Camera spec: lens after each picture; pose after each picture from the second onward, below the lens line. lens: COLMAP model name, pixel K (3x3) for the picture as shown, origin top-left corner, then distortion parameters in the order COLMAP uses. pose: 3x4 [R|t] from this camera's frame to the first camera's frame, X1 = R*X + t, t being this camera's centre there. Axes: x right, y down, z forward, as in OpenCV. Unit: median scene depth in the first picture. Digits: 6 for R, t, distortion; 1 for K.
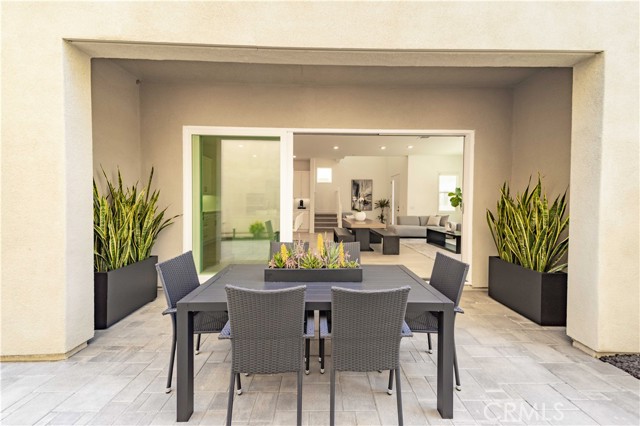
lens RADIAL K [[231.3, 0, 321.2], [0, 231.3, 207.0], [0, 0, 1]] dist [0.011774, 0.000221]
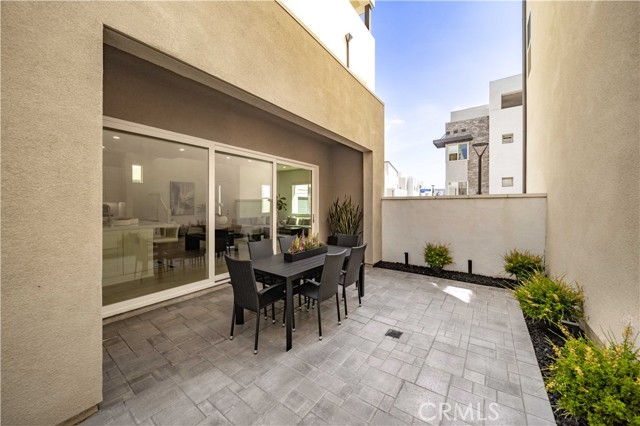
lens RADIAL K [[231.3, 0, 319.9], [0, 231.3, 207.9], [0, 0, 1]] dist [0.011774, 0.000221]
pose [[0.607013, -0.016986, 0.794510, -1.038830], [0.020470, 0.999774, 0.005735, -0.036912], [-0.794428, 0.012782, 0.607224, -0.089173]]
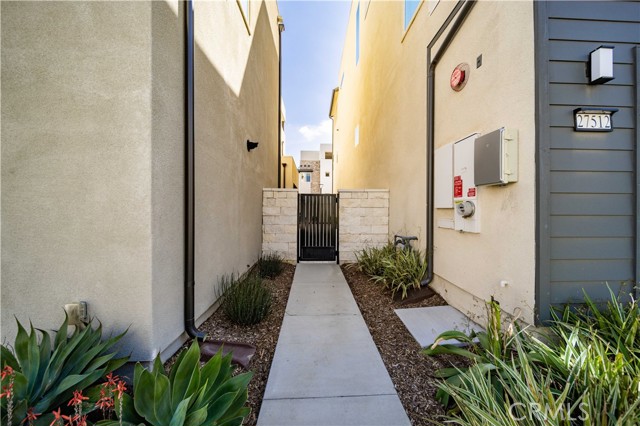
lens RADIAL K [[231.3, 0, 322.9], [0, 231.3, 209.9], [0, 0, 1]] dist [0.011774, 0.000221]
pose [[-0.010599, -0.015695, 0.999821, -5.573219], [0.011796, 0.999805, 0.015820, -0.027019], [-0.999874, 0.011961, -0.010412, 0.089230]]
